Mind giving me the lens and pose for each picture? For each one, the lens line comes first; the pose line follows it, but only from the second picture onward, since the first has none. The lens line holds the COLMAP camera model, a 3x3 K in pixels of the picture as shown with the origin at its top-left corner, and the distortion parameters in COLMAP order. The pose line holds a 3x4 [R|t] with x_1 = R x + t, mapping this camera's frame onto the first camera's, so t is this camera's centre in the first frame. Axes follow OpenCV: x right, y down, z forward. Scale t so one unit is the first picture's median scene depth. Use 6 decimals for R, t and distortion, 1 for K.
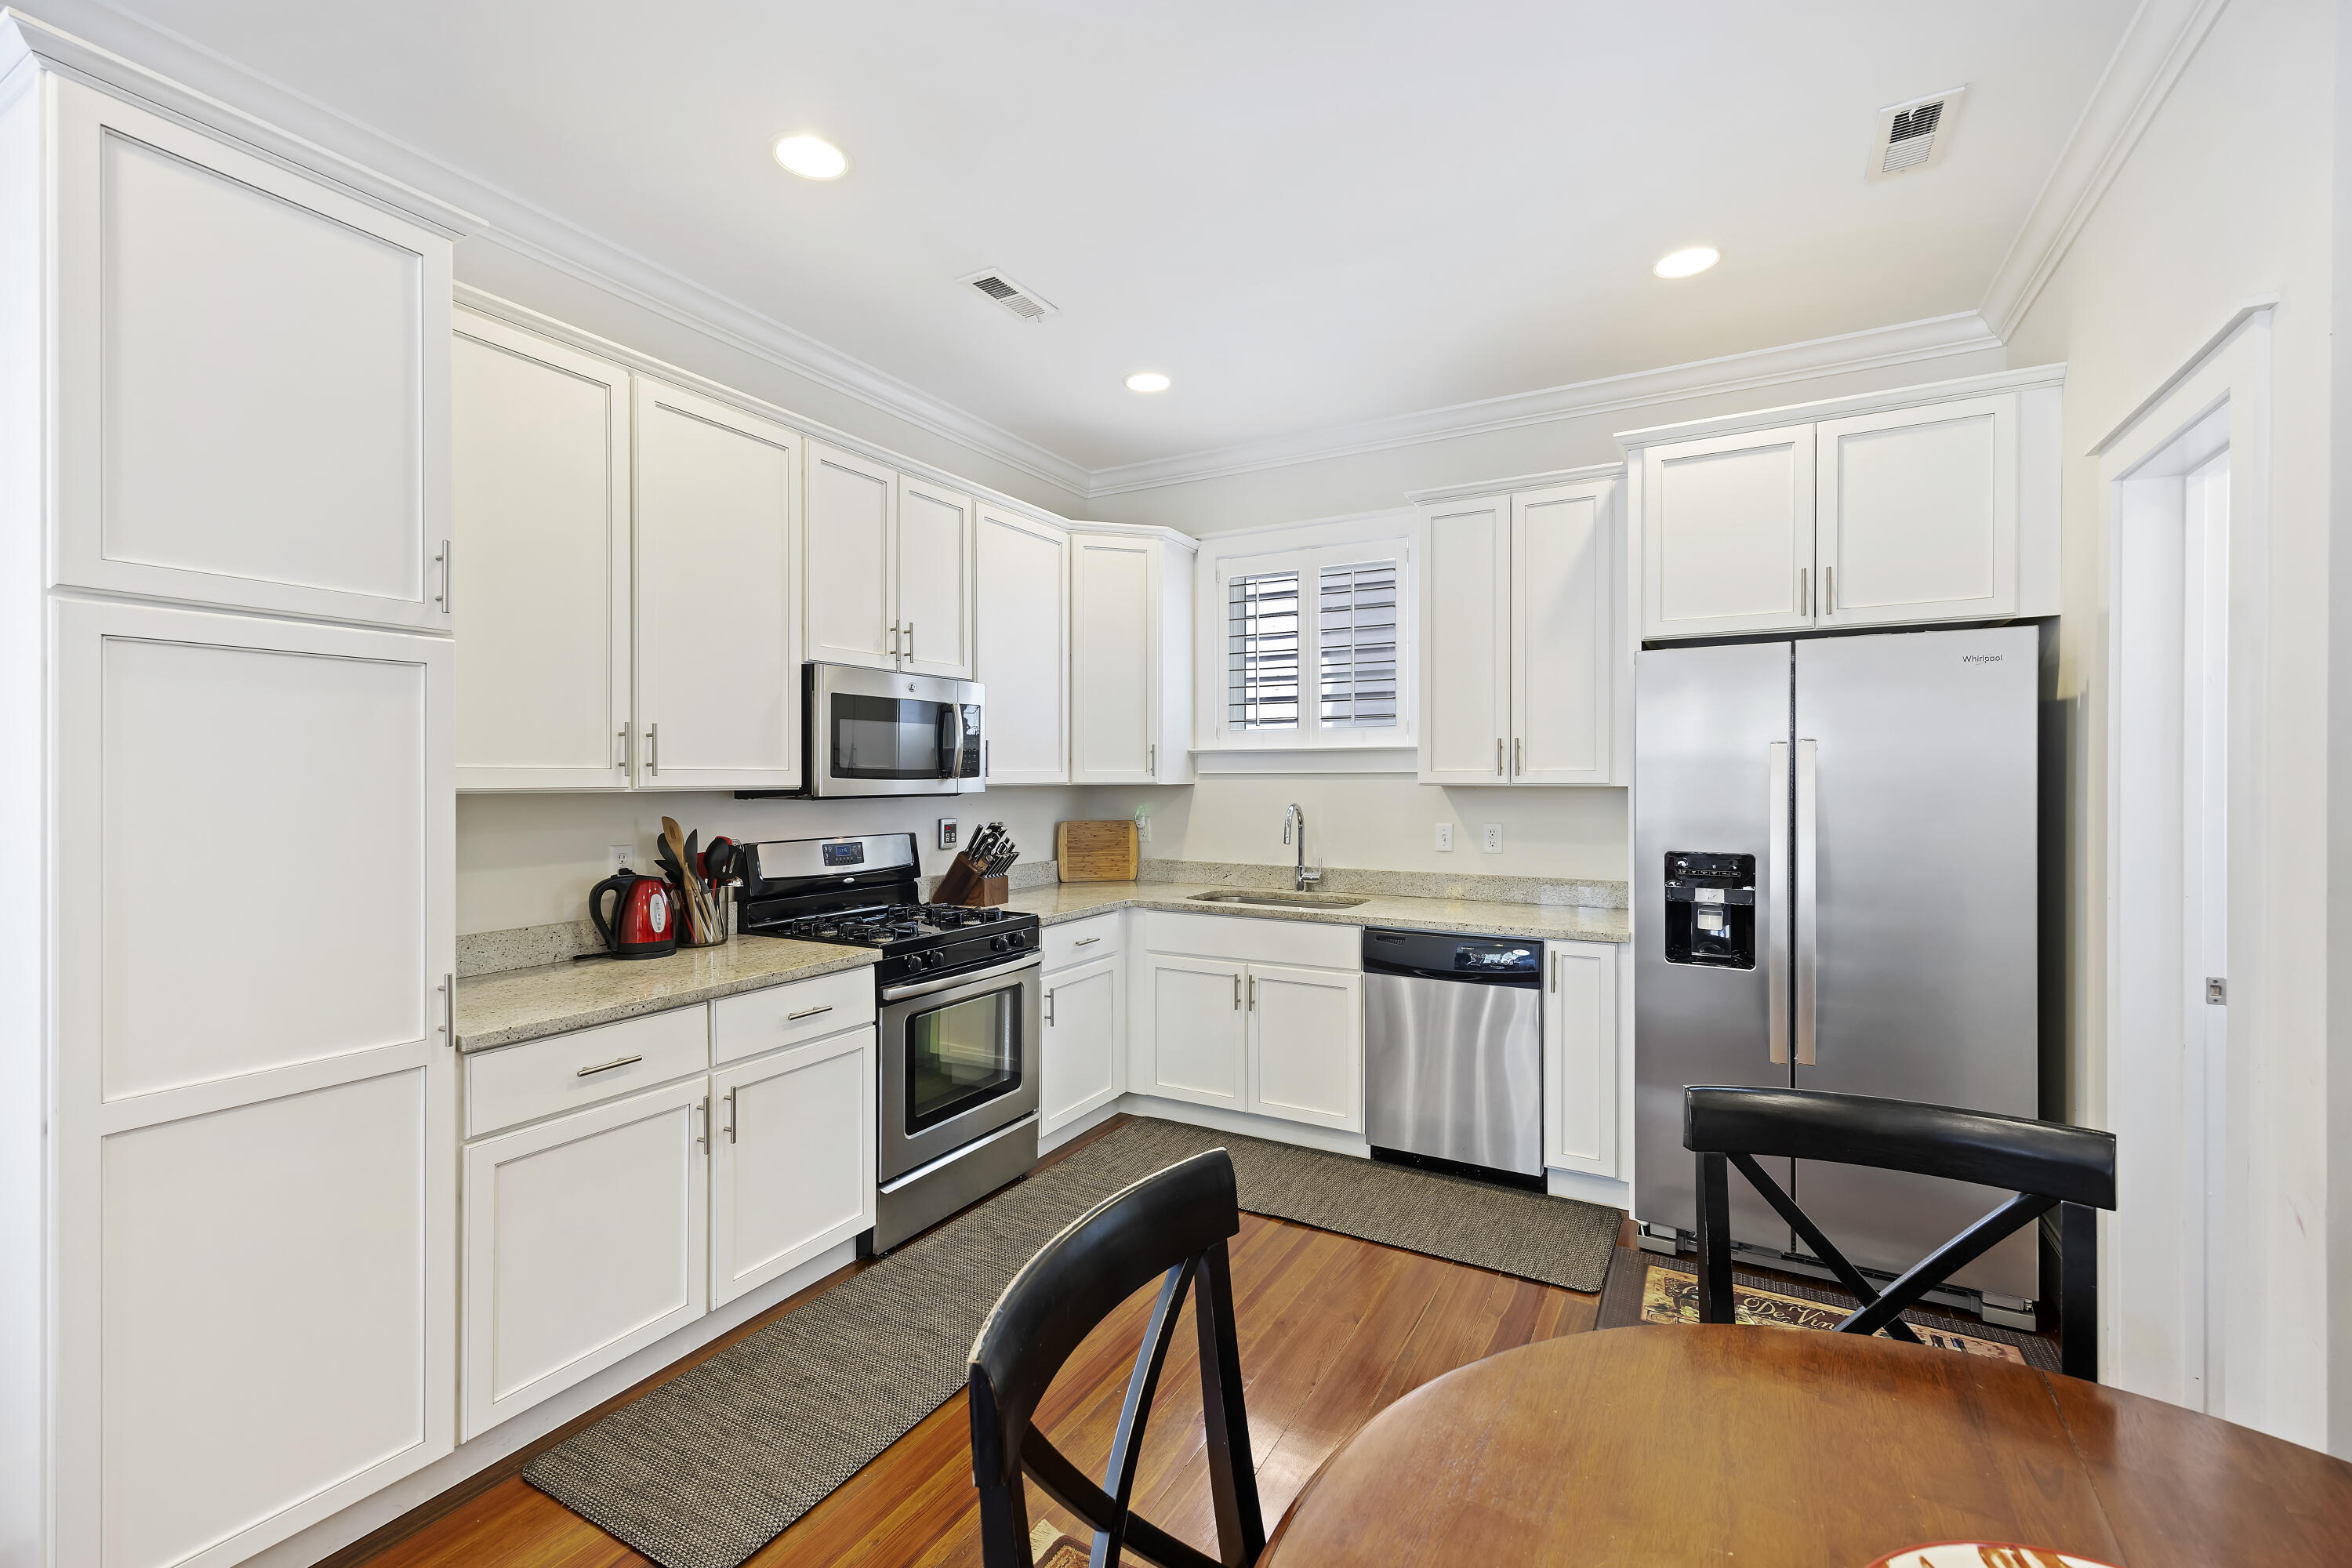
lens RADIAL K [[998.0, 0, 1177.1], [0, 998.0, 781.1], [0, 0, 1]] dist [0.011442, -0.000086]
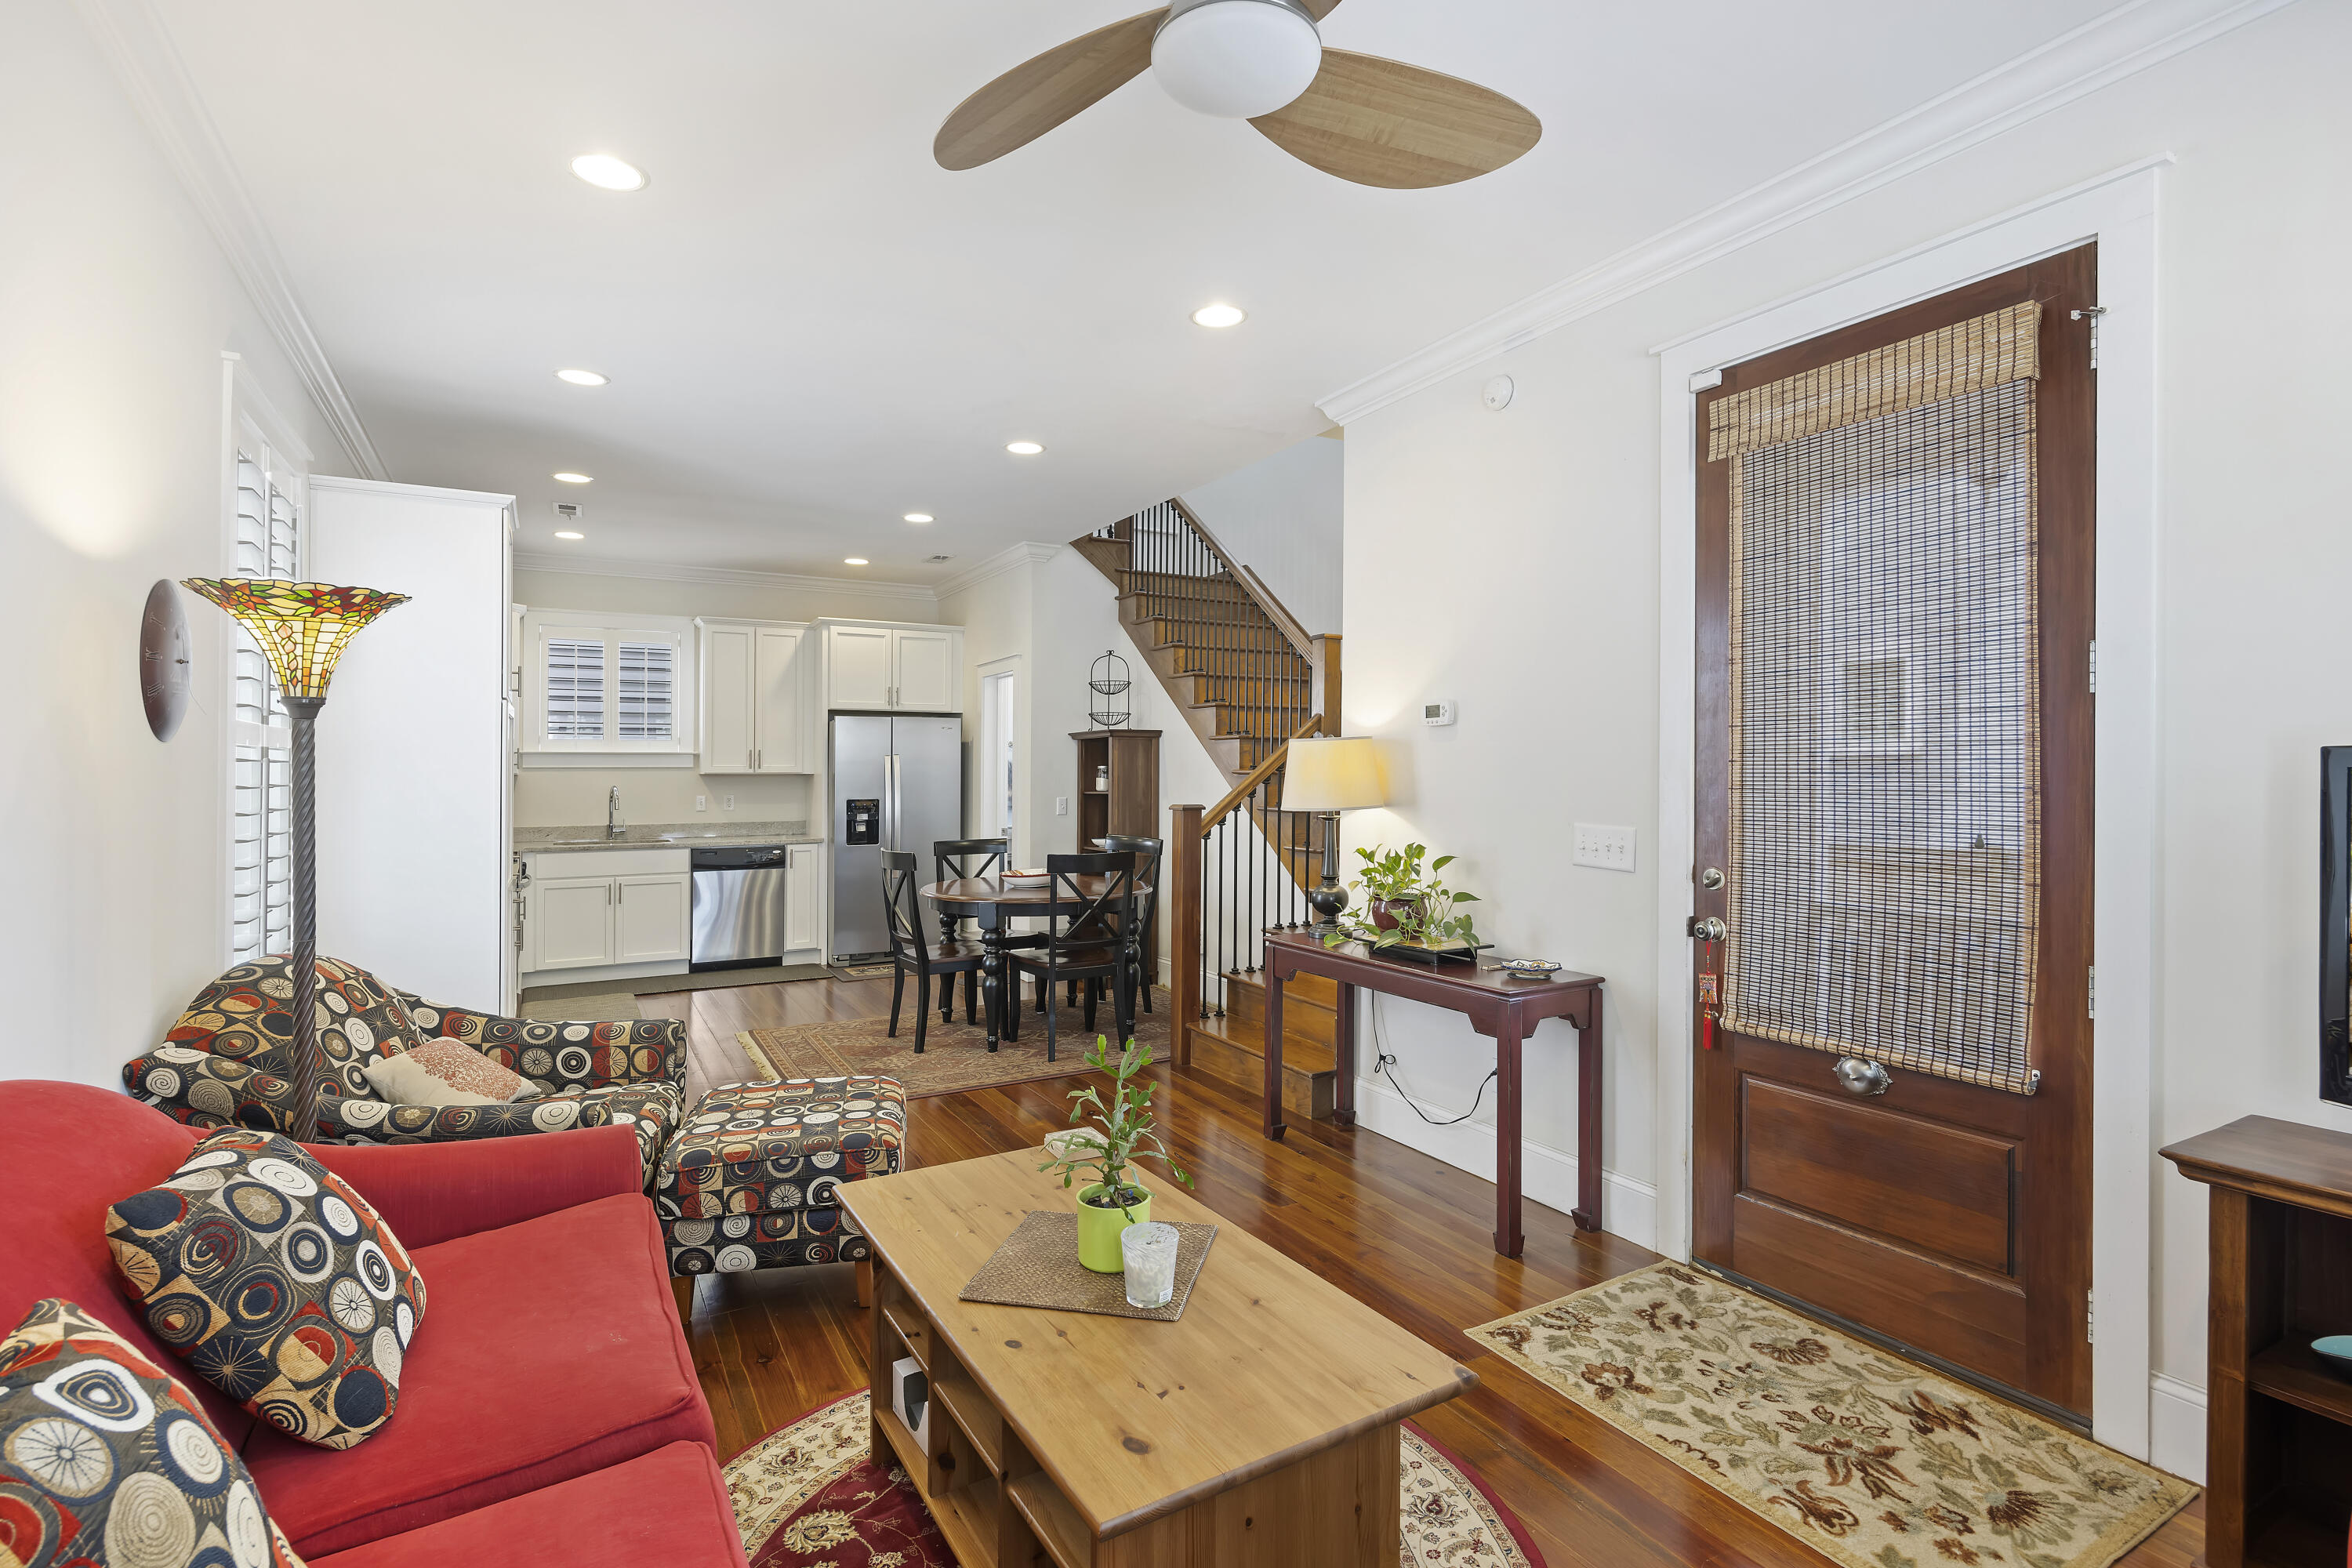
lens RADIAL K [[1102.8, 0, 1180.1], [0, 1102.8, 748.8], [0, 0, 1]] dist [-0.007105, 0.001847]
pose [[0.516914, 0.016229, 0.855883, -1.239937], [0.006565, 0.999716, -0.022921, 0.013296], [-0.856012, 0.017467, 0.516661, -0.959509]]
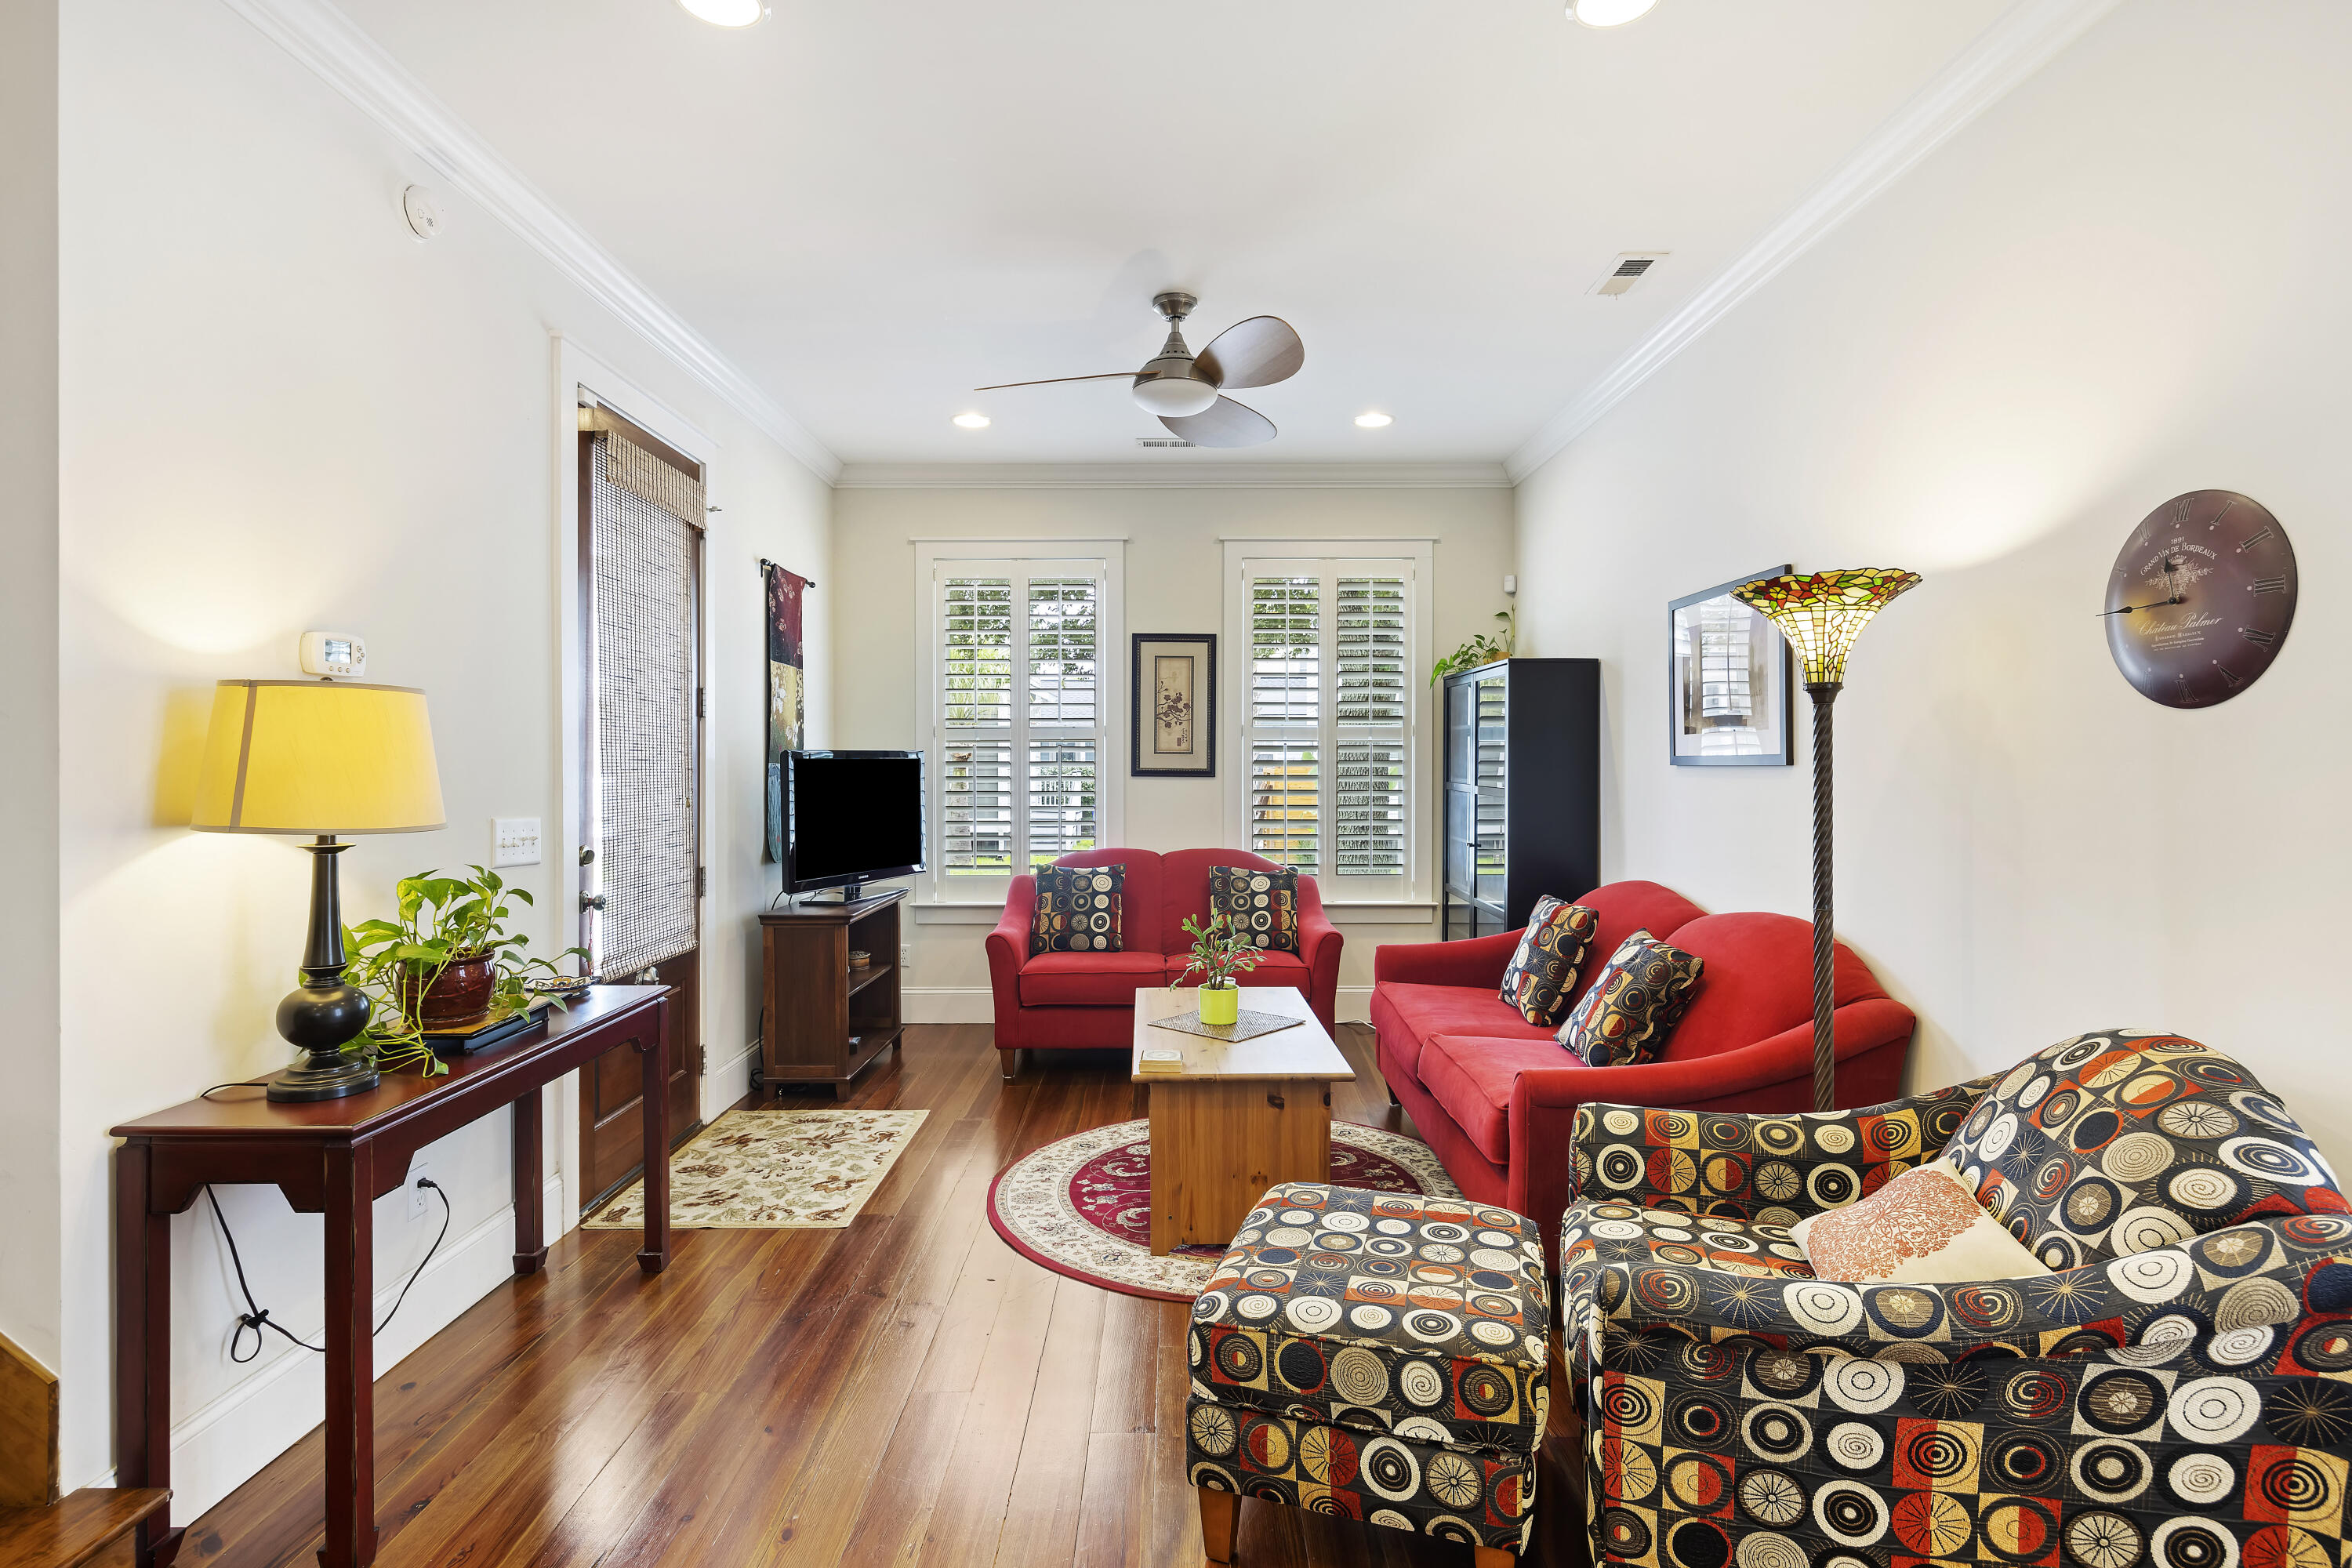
lens RADIAL K [[1161.5, 0, 1176.9], [0, 1161.5, 772.6], [0, 0, 1]] dist [-0.000306, 0.001437]
pose [[-0.873653, 0.001338, -0.486548, -0.171134], [-0.003641, 0.999950, 0.009288, 0.015100], [0.486536, 0.009886, -0.873605, 0.340897]]
